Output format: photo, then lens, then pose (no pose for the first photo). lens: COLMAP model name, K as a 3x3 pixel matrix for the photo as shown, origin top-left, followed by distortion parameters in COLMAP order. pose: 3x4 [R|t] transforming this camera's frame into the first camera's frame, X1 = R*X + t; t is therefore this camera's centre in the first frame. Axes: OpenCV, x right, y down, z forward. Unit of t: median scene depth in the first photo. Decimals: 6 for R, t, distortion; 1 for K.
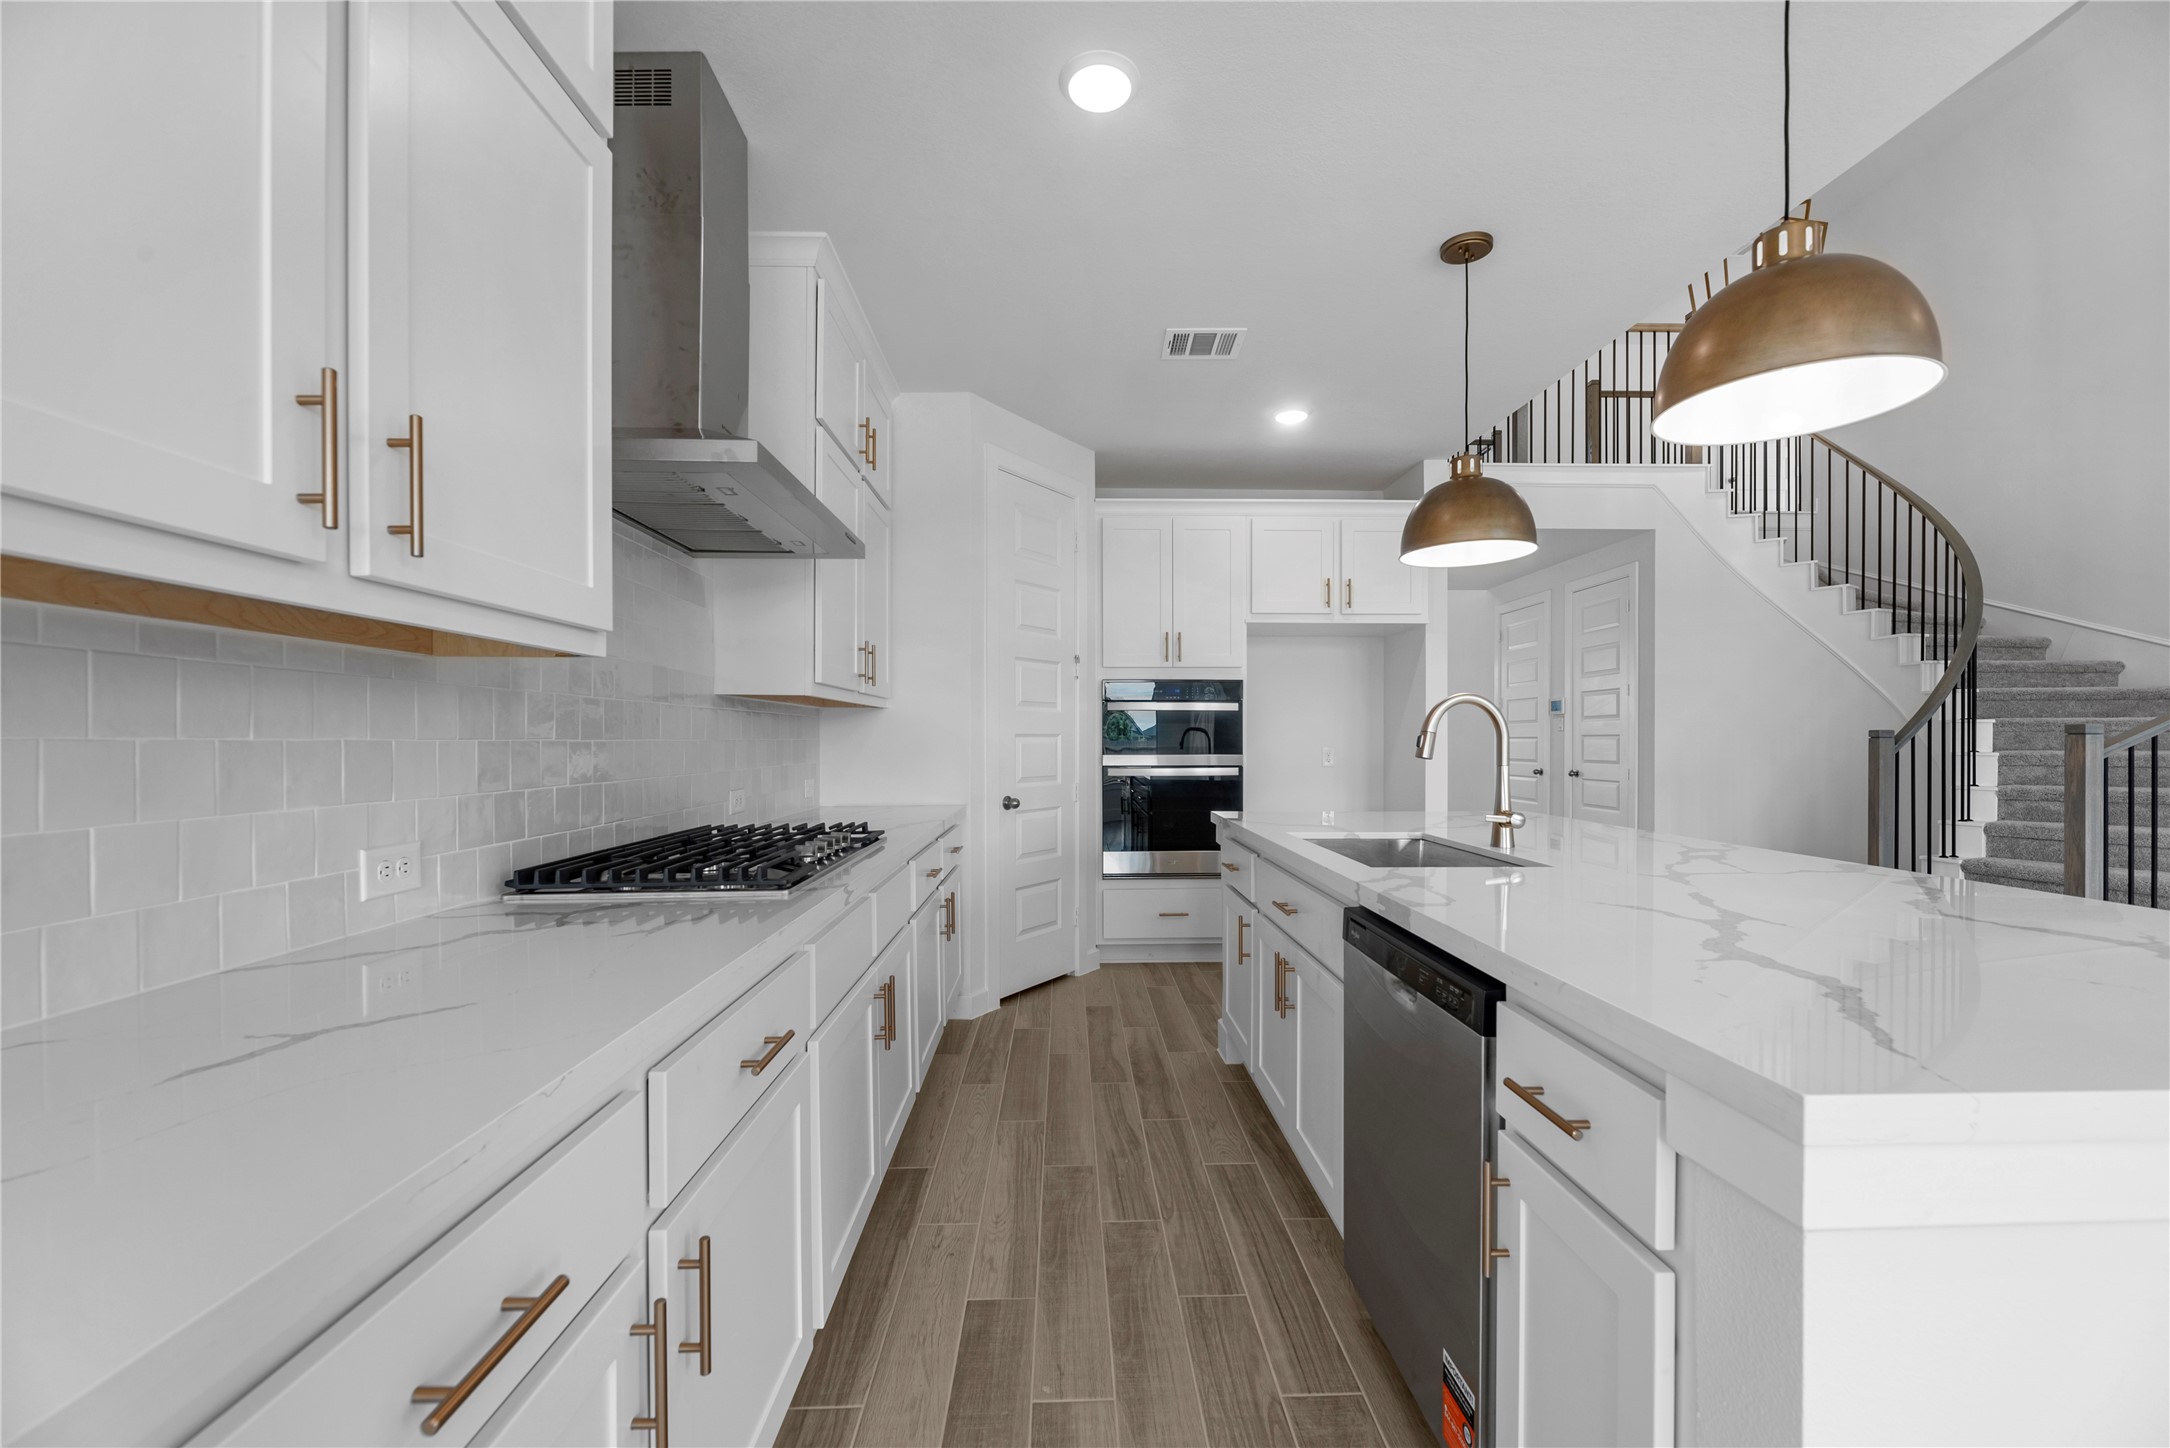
lens RADIAL K [[884.3, 0, 1084.1], [0, 884.3, 743.1], [0, 0, 1]] dist [-0.000628, -0.000150]
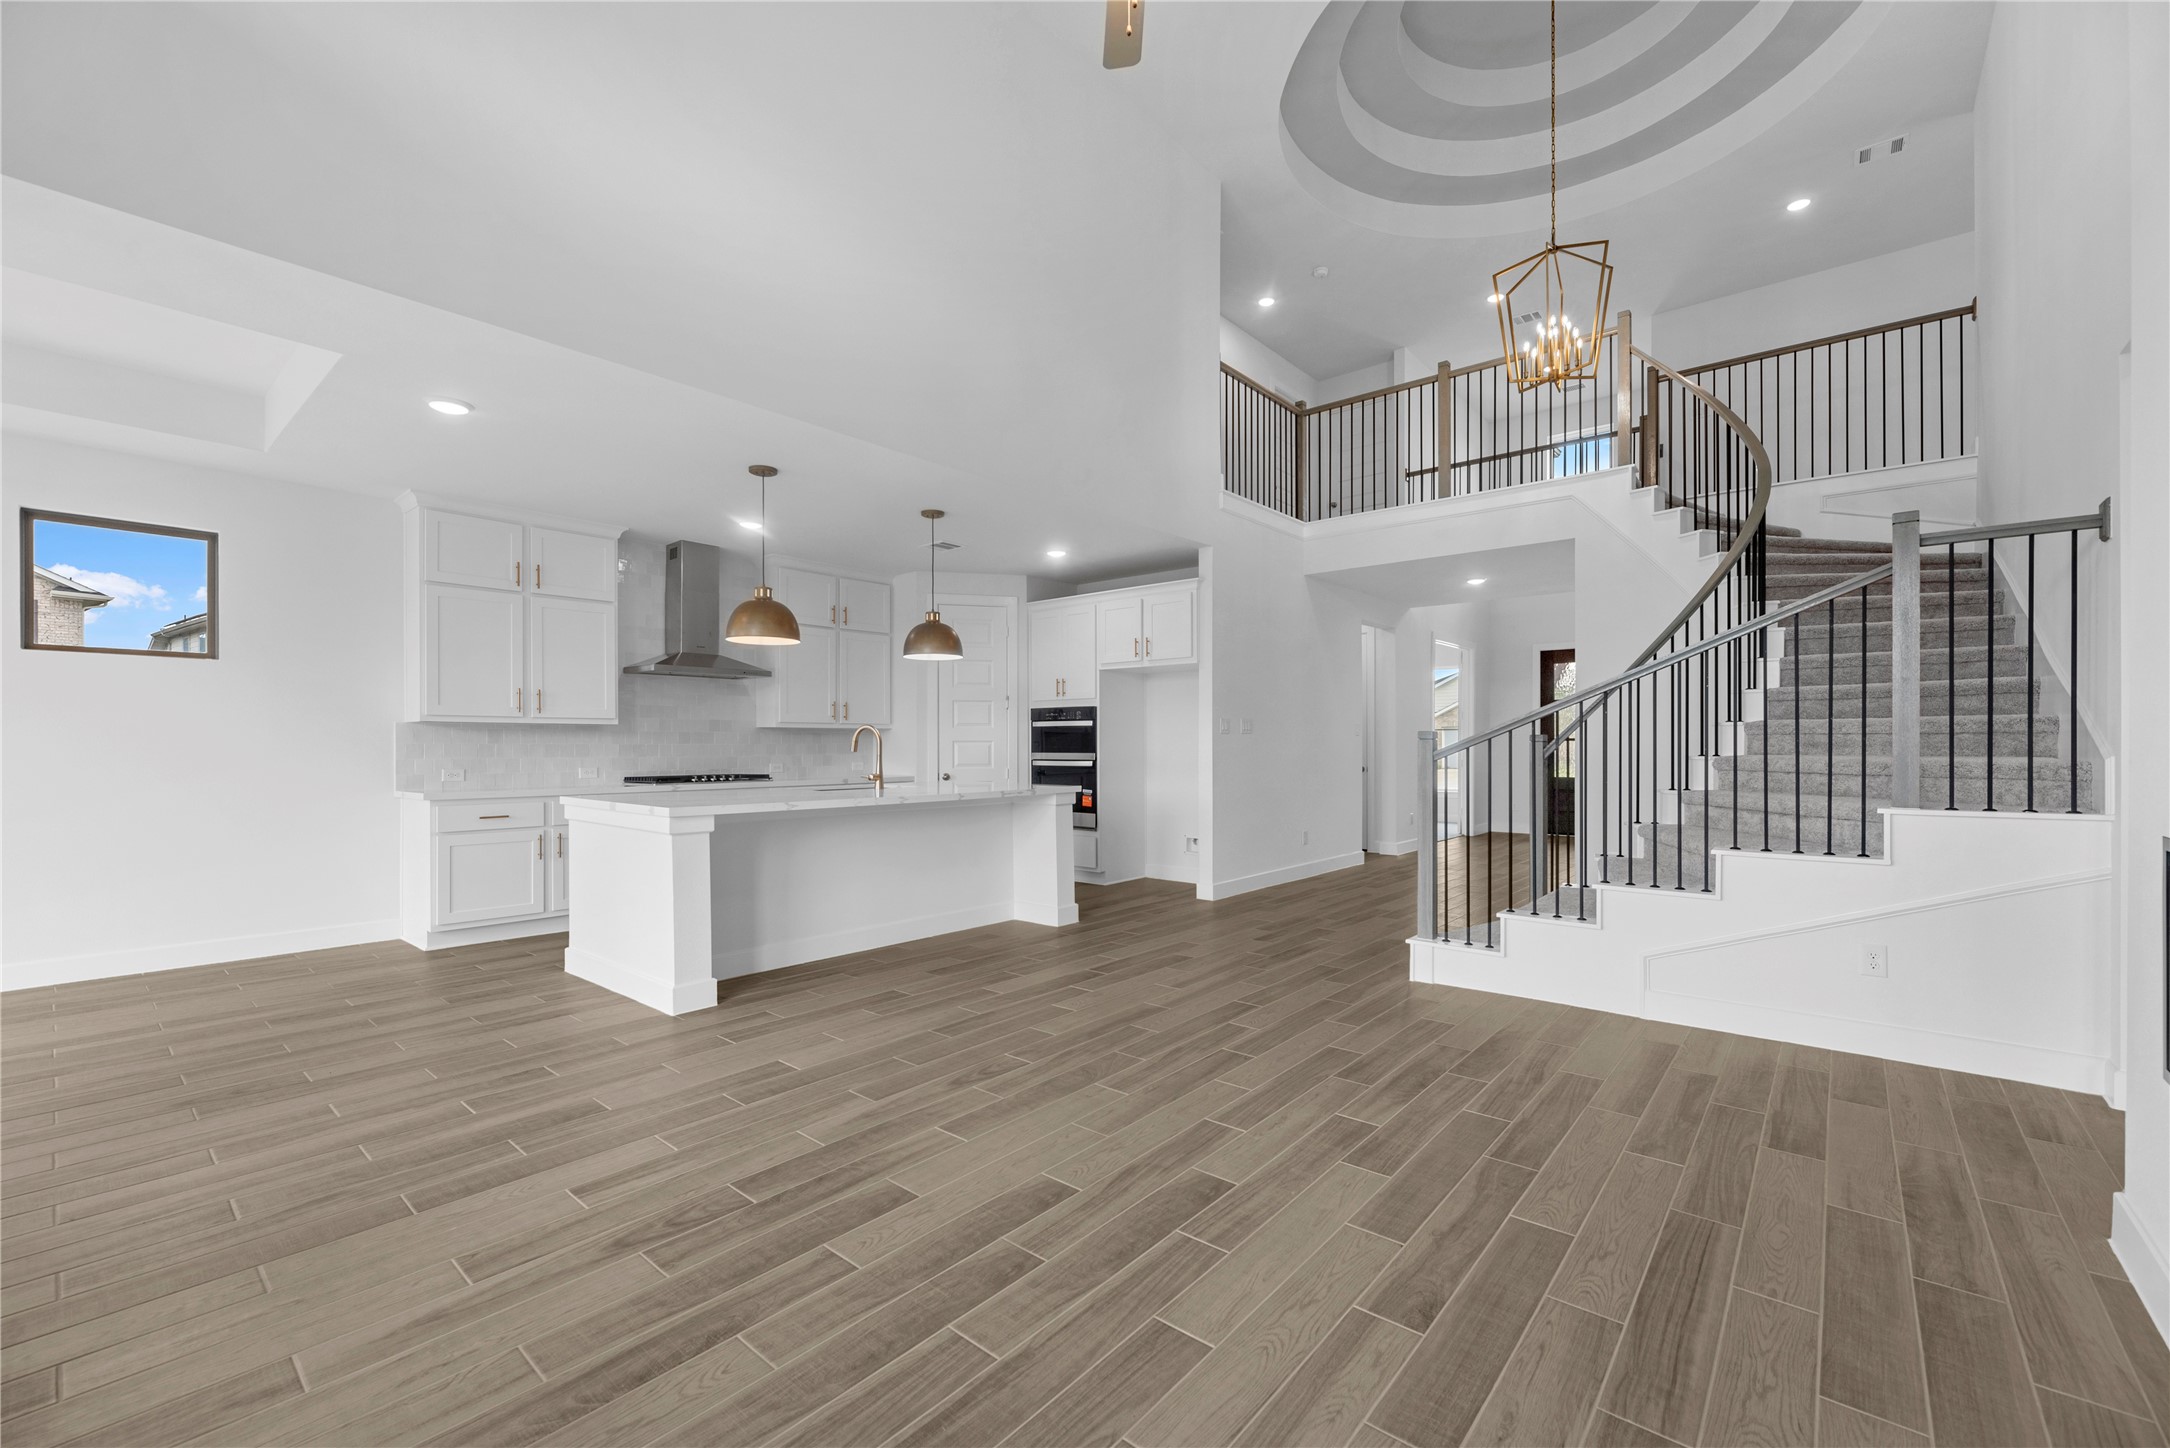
lens RADIAL K [[884.3, 0, 1082.5], [0, 884.3, 749.5], [0, 0, 1]] dist [-0.000628, -0.000150]
pose [[0.741009, 0.004190, -0.671482, 1.101443], [-0.001903, 0.999990, 0.004141, -0.000249], [0.671493, -0.001790, 0.741009, -0.170675]]
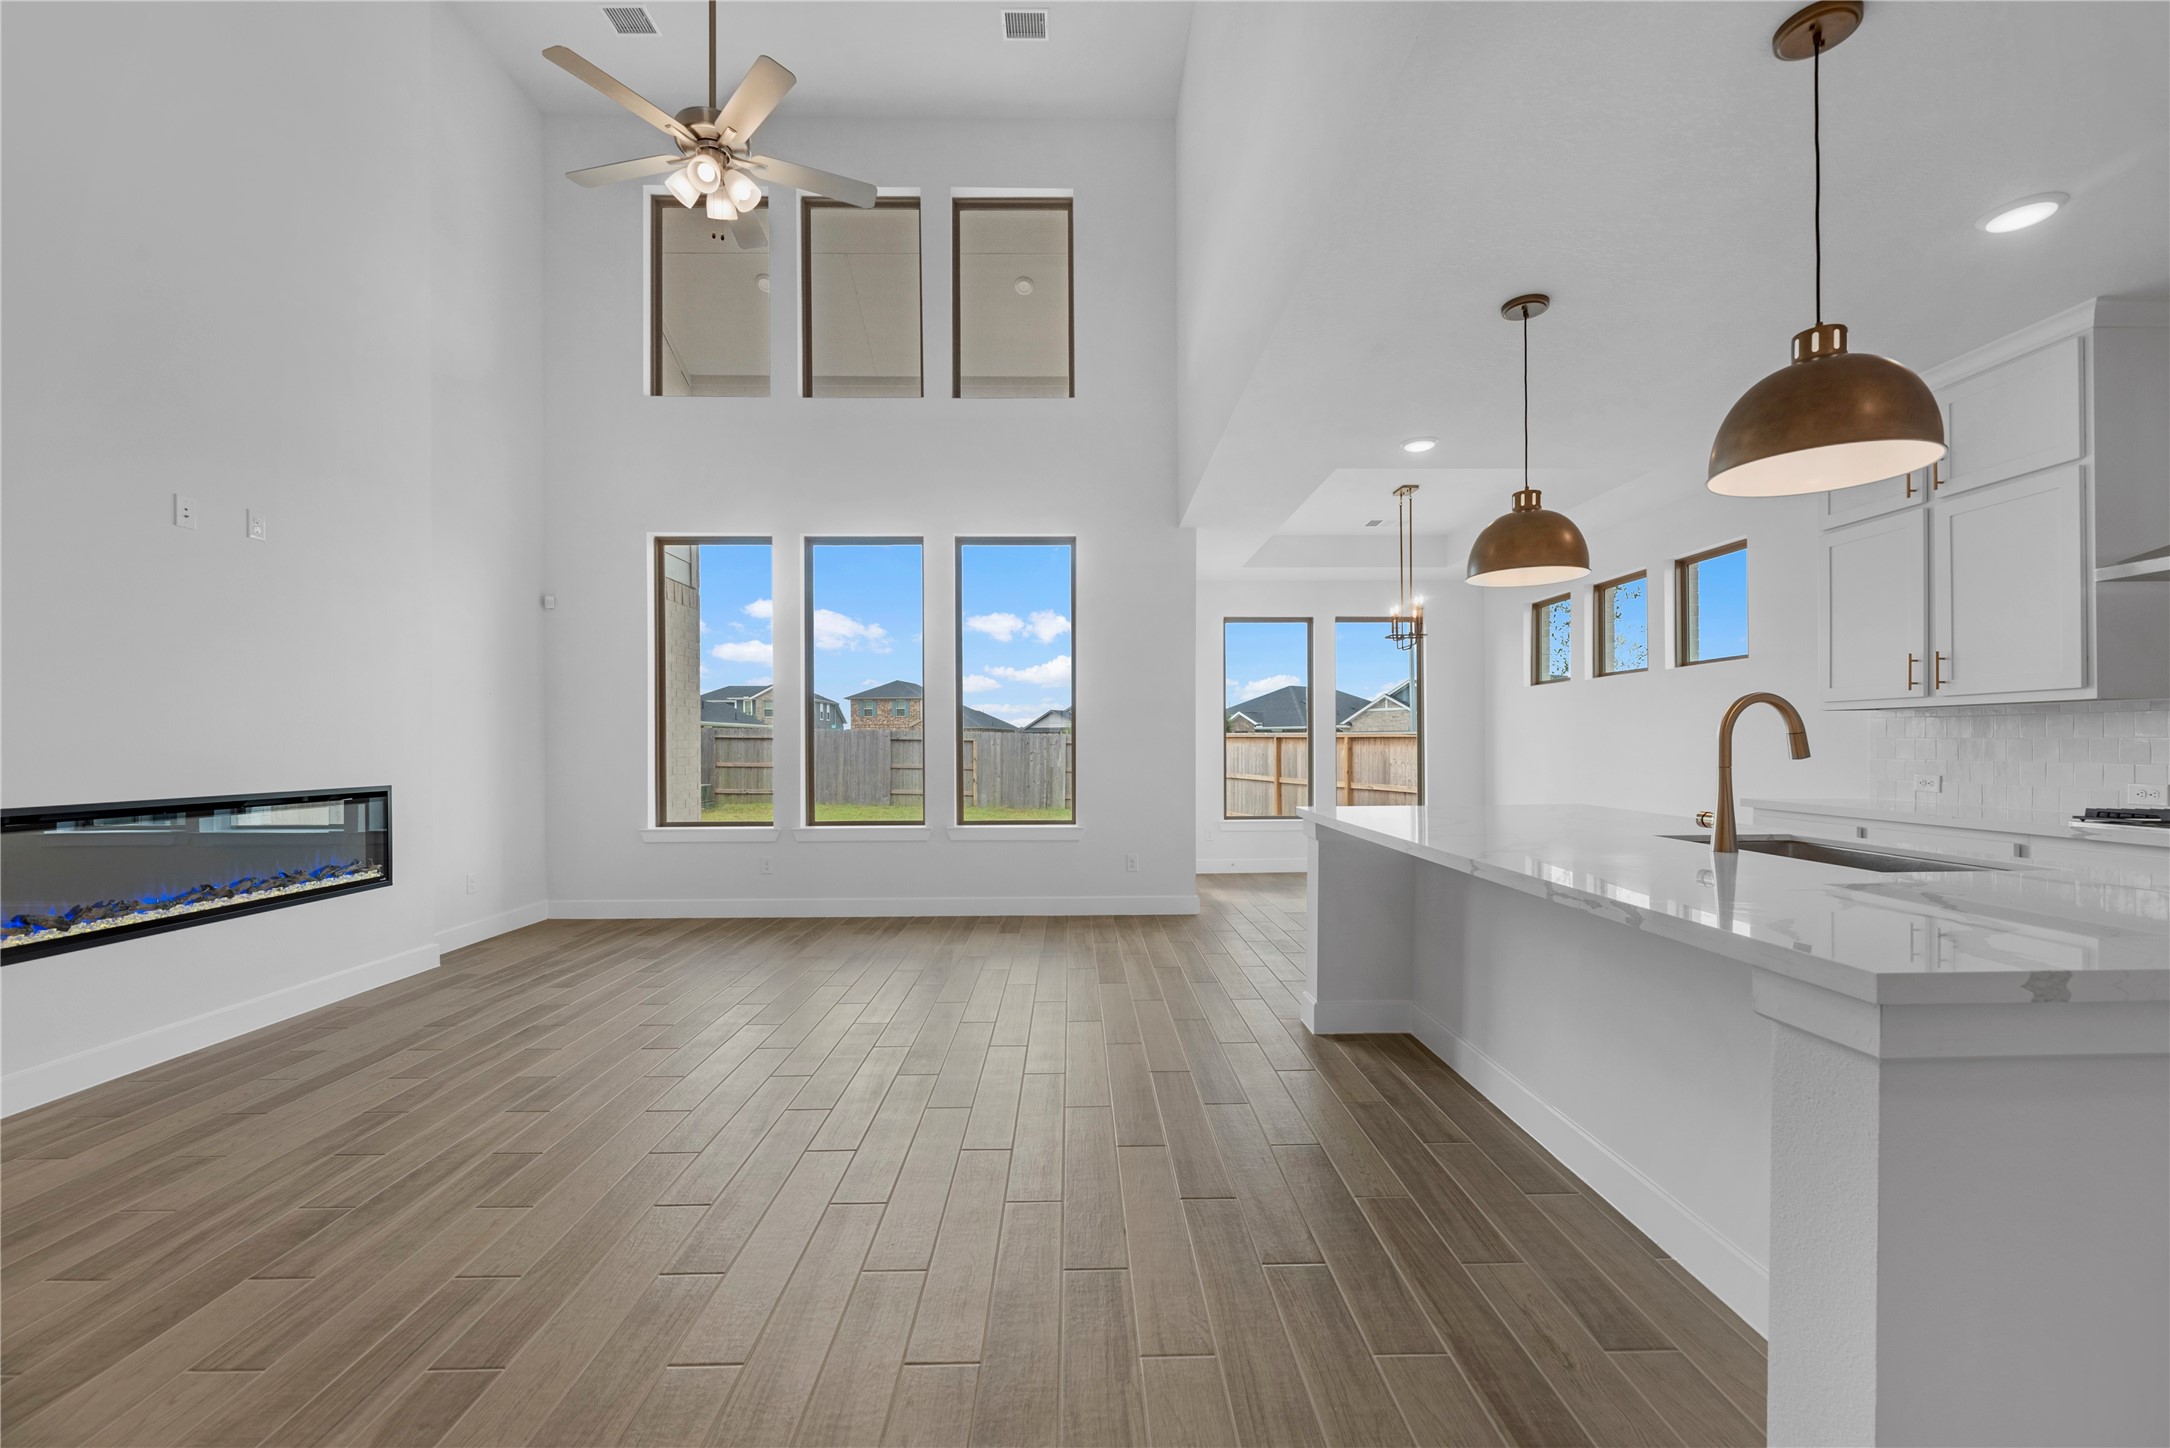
lens RADIAL K [[884.3, 0, 1089.6], [0, 884.3, 745.6], [0, 0, 1]] dist [-0.000628, -0.000150]
pose [[-0.999981, 0.004952, 0.003799, 0.518291], [0.004969, 0.999977, 0.004619, -0.002449], [-0.003776, 0.004638, -0.999982, 0.874904]]
